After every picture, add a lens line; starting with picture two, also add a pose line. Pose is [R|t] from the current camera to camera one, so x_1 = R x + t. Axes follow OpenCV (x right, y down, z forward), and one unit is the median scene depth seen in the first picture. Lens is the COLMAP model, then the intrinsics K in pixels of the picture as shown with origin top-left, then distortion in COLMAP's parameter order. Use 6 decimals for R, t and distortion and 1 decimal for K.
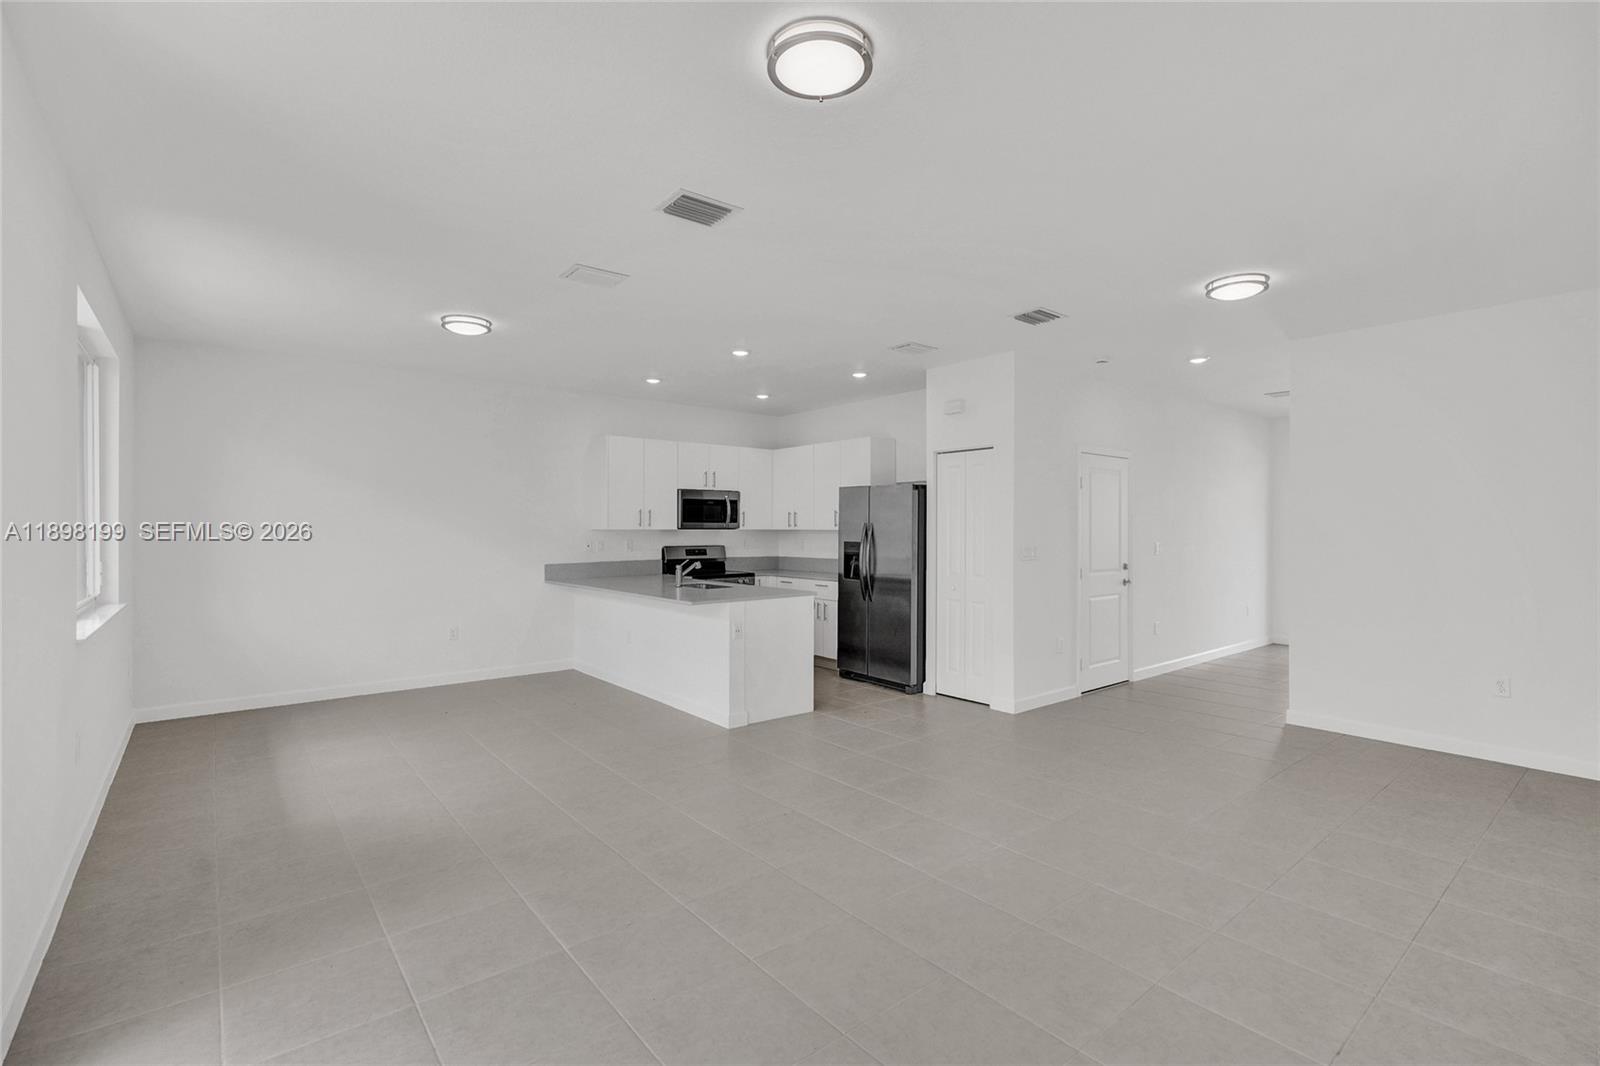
lens RADIAL K [[736.1, 0, 808.9], [0, 736.1, 541.6], [0, 0, 1]] dist [-0.001081, -0.000482]
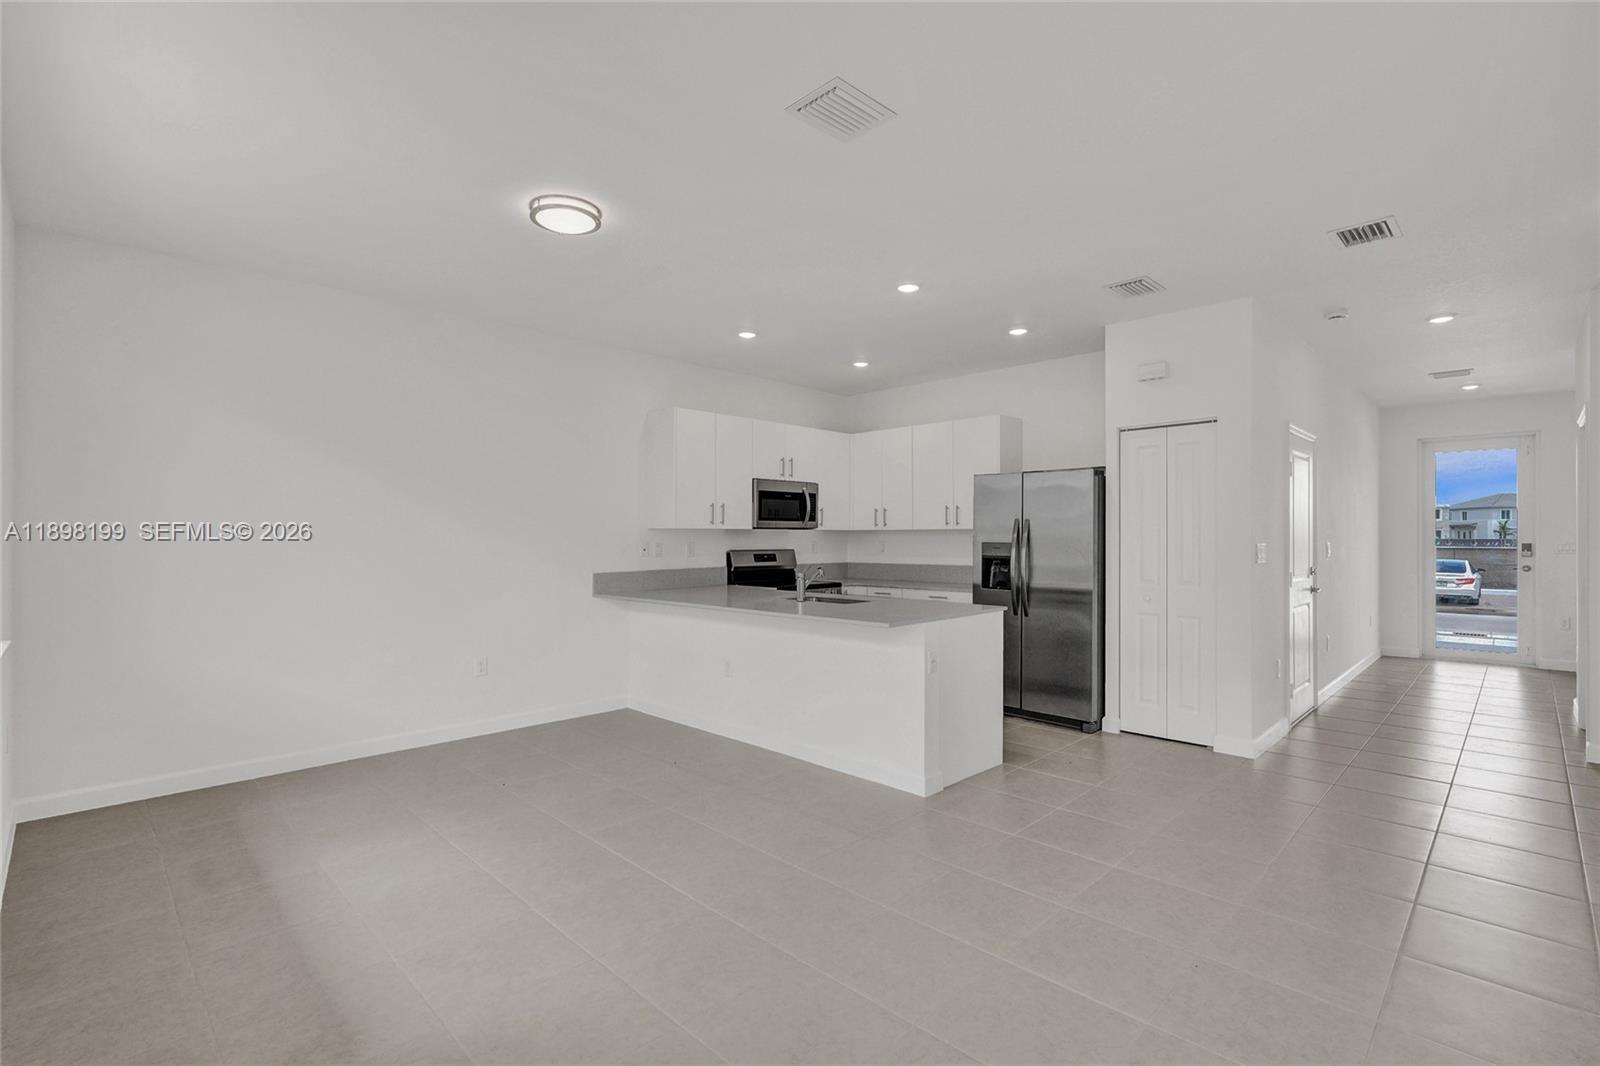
lens RADIAL K [[736.9, 0, 809.0], [0, 736.9, 548.0], [0, 0, 1]] dist [-0.003490, -0.000184]
pose [[0.994423, -0.002862, 0.105425, -0.222949], [0.003401, 0.999982, -0.004926, 0.009420], [-0.105409, 0.005257, 0.994415, 0.218722]]
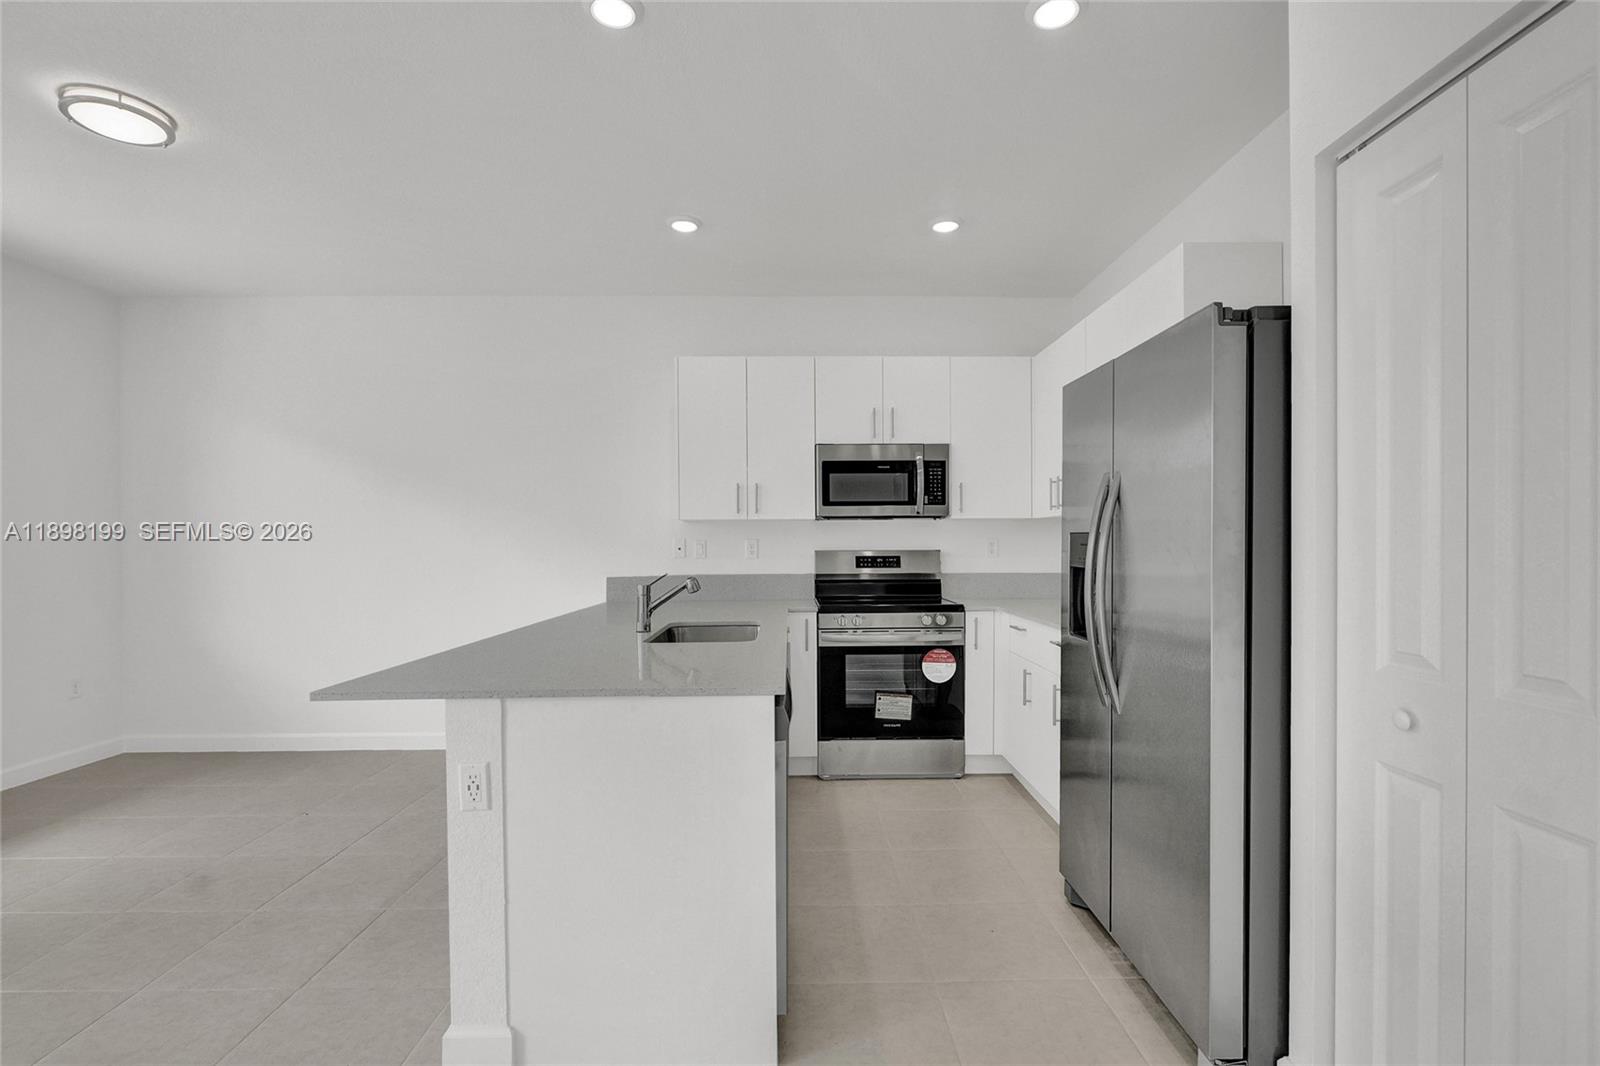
lens RADIAL K [[736.9, 0, 809.0], [0, 736.9, 548.0], [0, 0, 1]] dist [-0.003490, -0.000184]
pose [[0.786385, -0.001734, -0.617734, 0.170181], [-0.006212, 0.999923, -0.010715, 0.012185], [0.617706, 0.012264, 0.786314, 0.628889]]
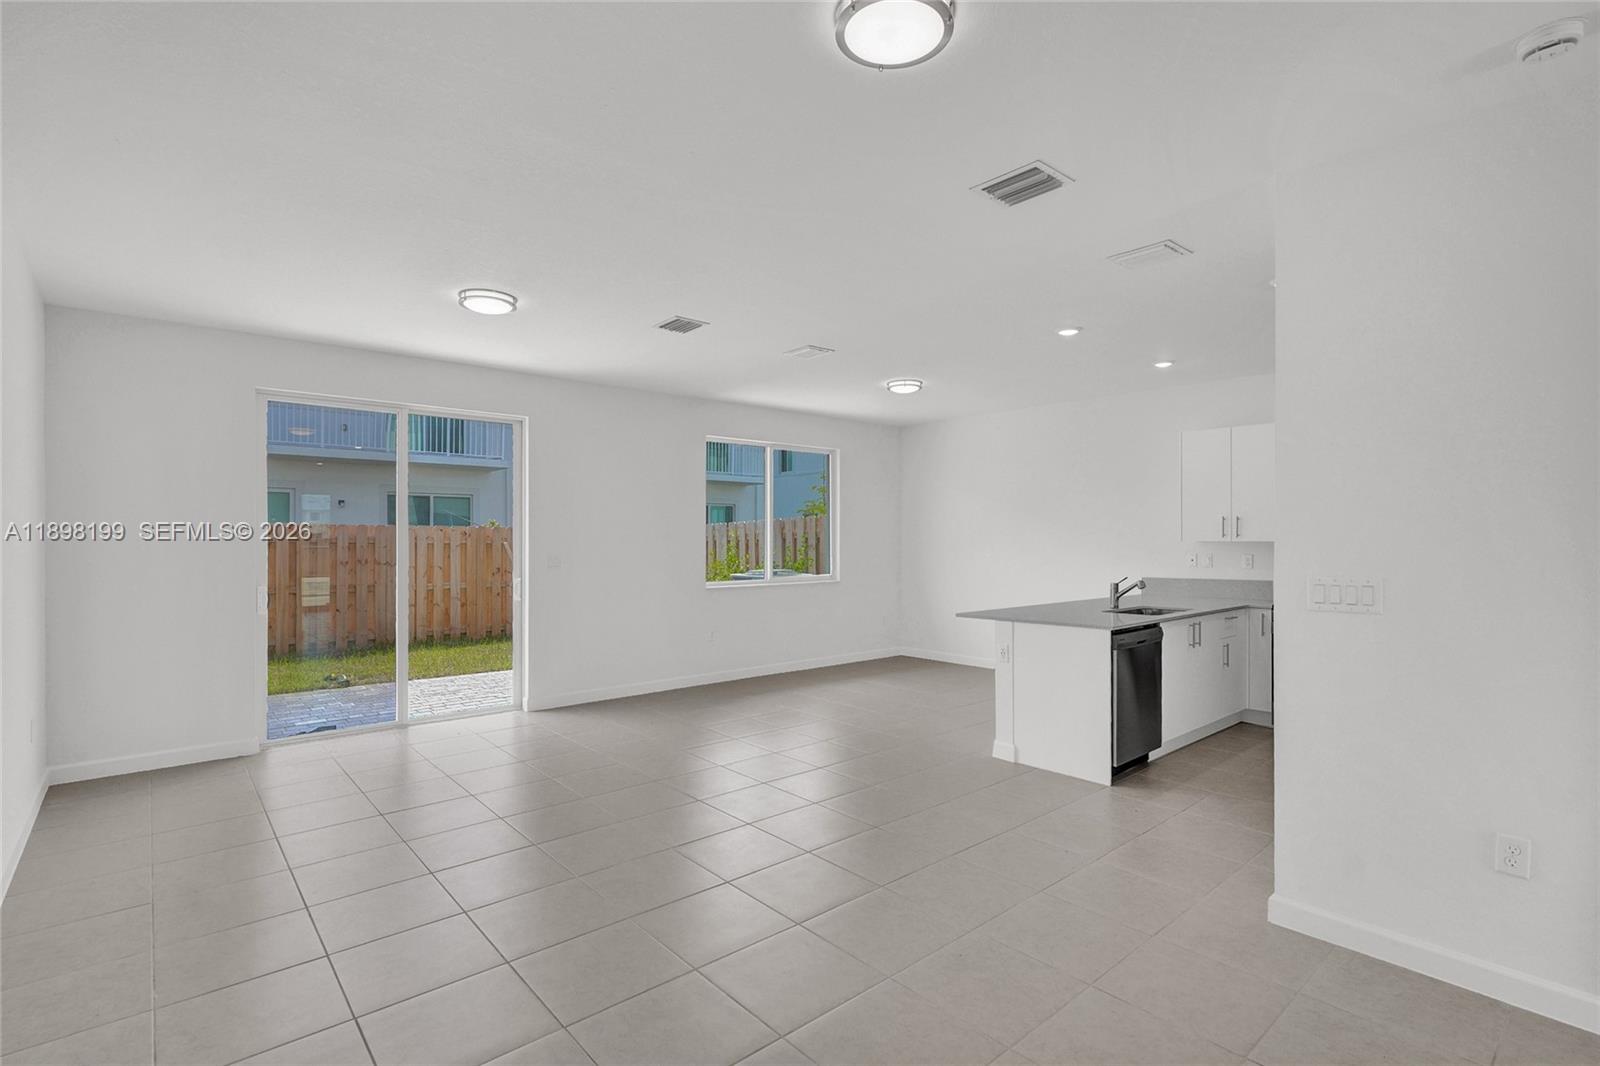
lens RADIAL K [[754.4, 0, 802.2], [0, 754.4, 539.5], [0, 0, 1]] dist [0.000800, -0.000105]
pose [[0.029682, 0.000503, -0.999559, 0.618641], [-0.016186, 0.999869, 0.000022, -0.011484], [0.999428, 0.016179, 0.029687, 0.547107]]
